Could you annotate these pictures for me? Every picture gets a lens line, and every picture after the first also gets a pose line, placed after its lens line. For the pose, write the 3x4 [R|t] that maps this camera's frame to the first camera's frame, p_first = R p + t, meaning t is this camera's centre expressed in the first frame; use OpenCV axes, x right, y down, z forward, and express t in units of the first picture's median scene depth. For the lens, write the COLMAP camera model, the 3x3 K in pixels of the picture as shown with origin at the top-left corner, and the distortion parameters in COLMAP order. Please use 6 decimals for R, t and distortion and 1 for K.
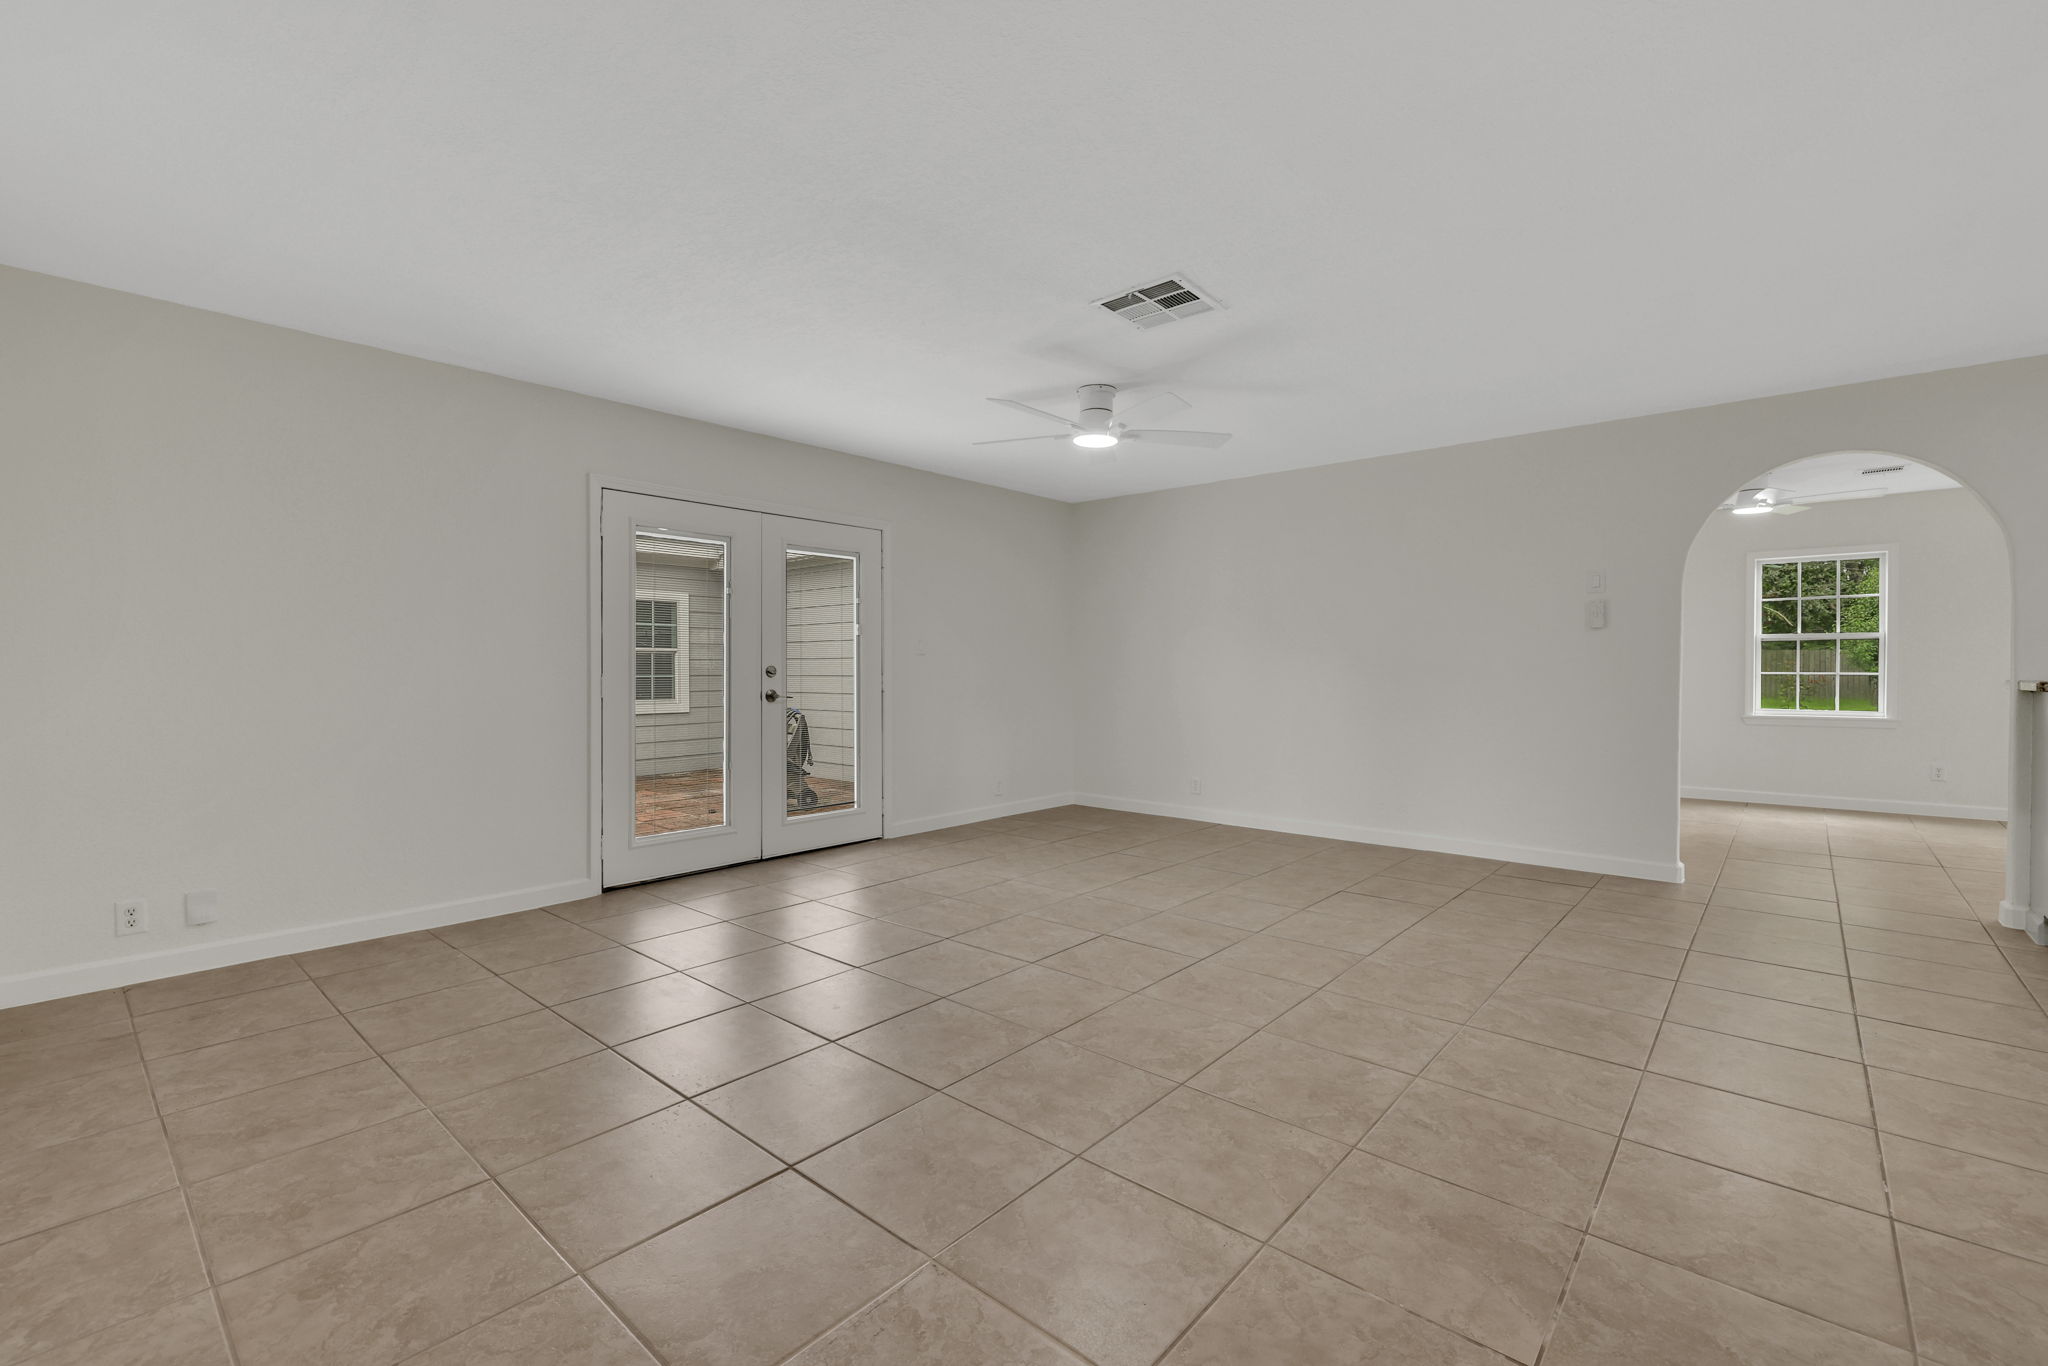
lens RADIAL K [[866.2, 0, 1004.4], [0, 866.2, 689.2], [0, 0, 1]] dist [0.000534, 0.000909]
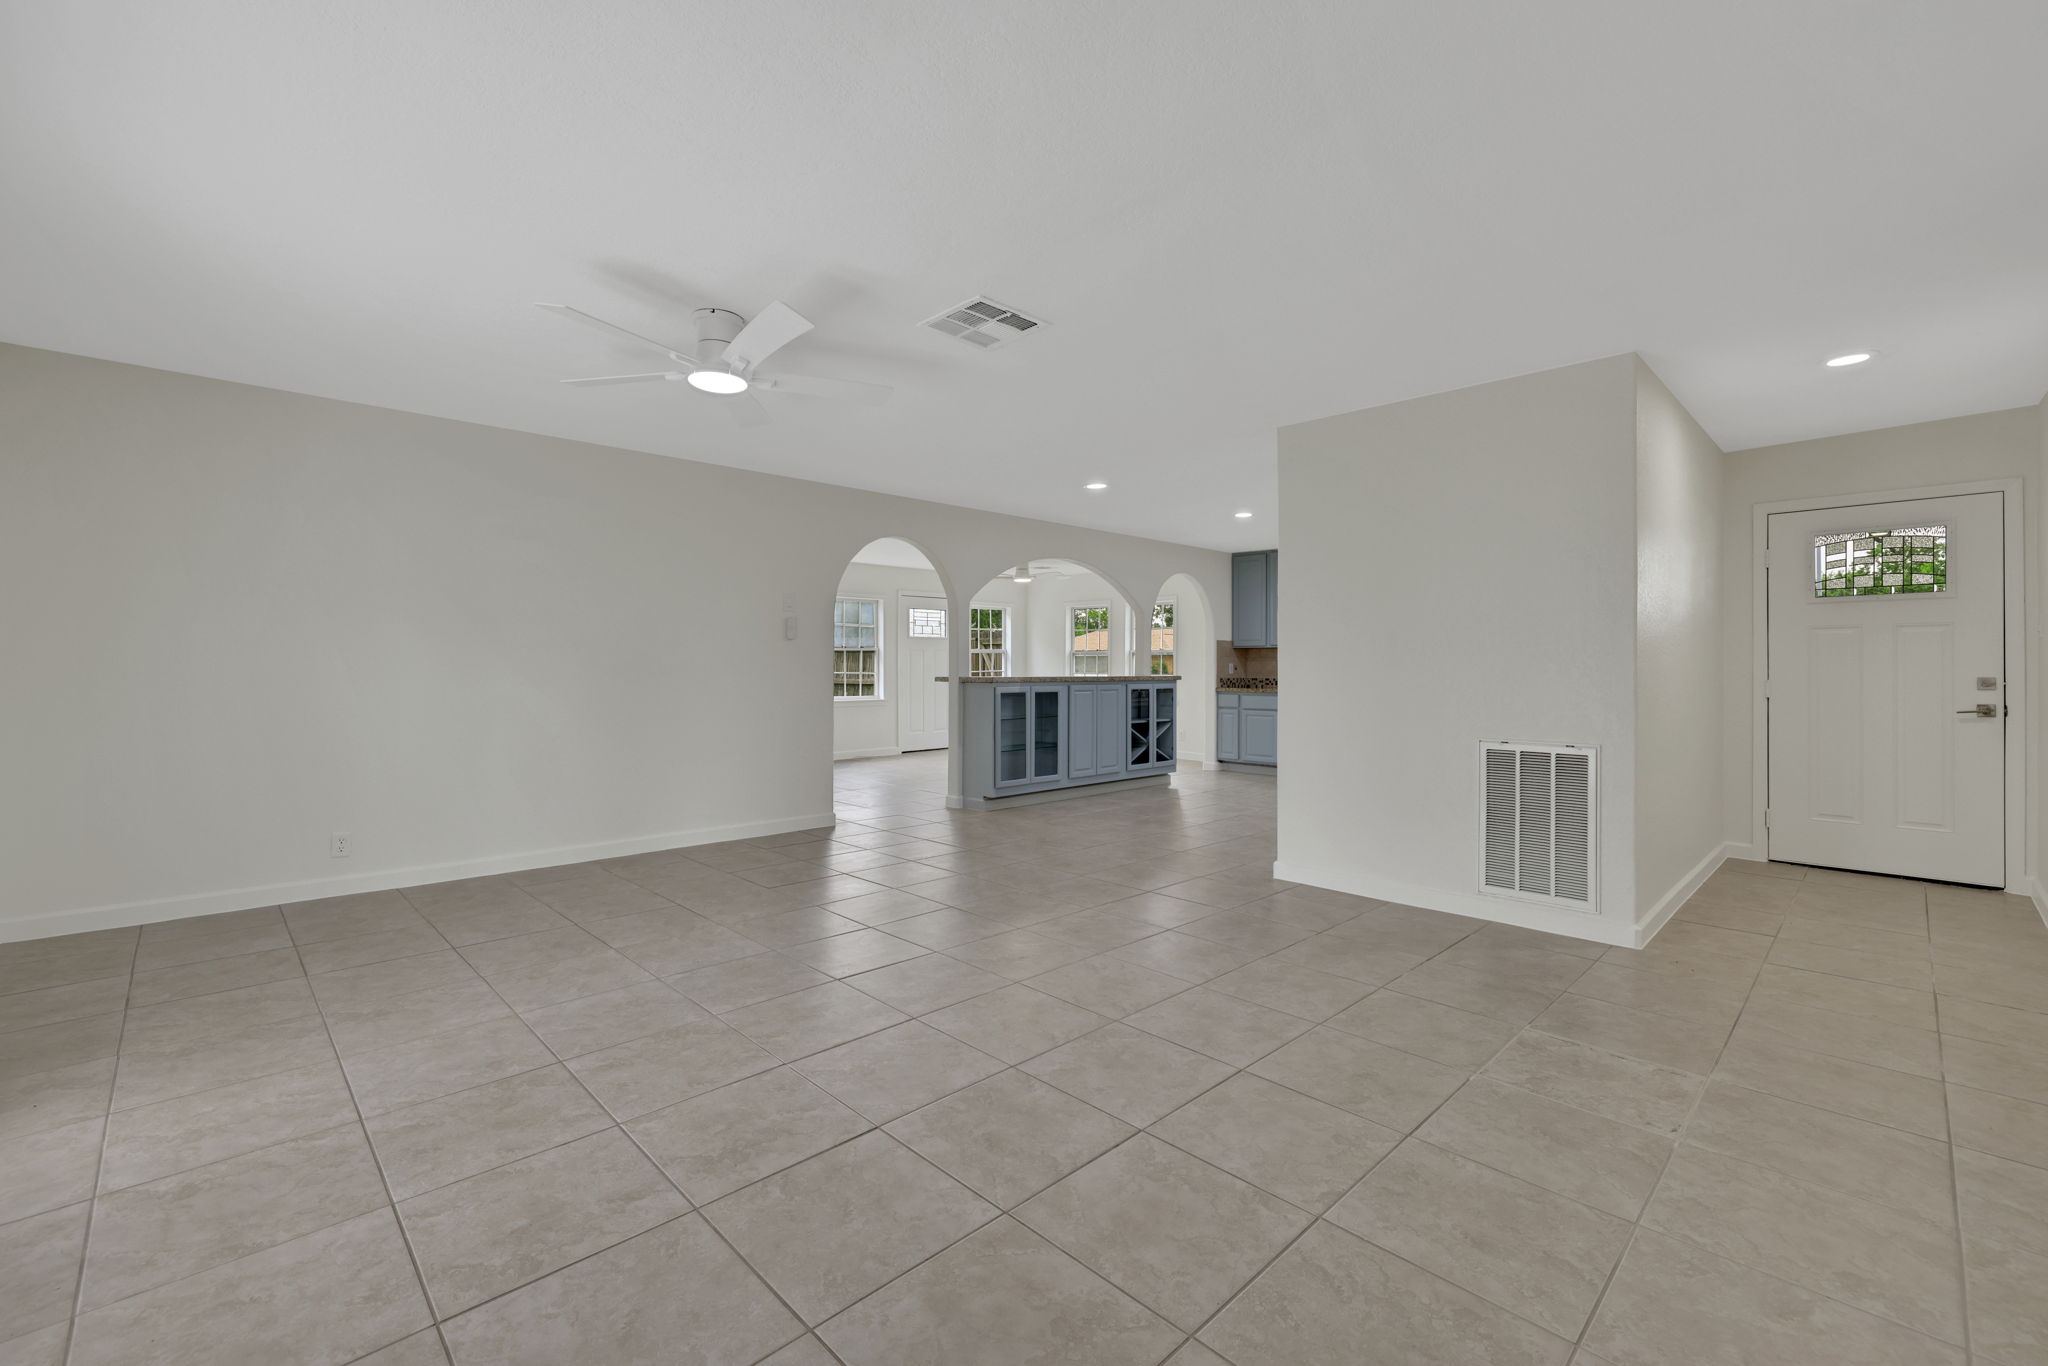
lens RADIAL K [[866.2, 0, 1012.8], [0, 866.2, 665.4], [0, 0, 1]] dist [0.000534, 0.000909]
pose [[0.073779, 0.003135, 0.997270, -0.881681], [0.021790, 0.999751, -0.004755, -0.027463], [-0.997036, 0.022082, 0.073693, 0.904002]]
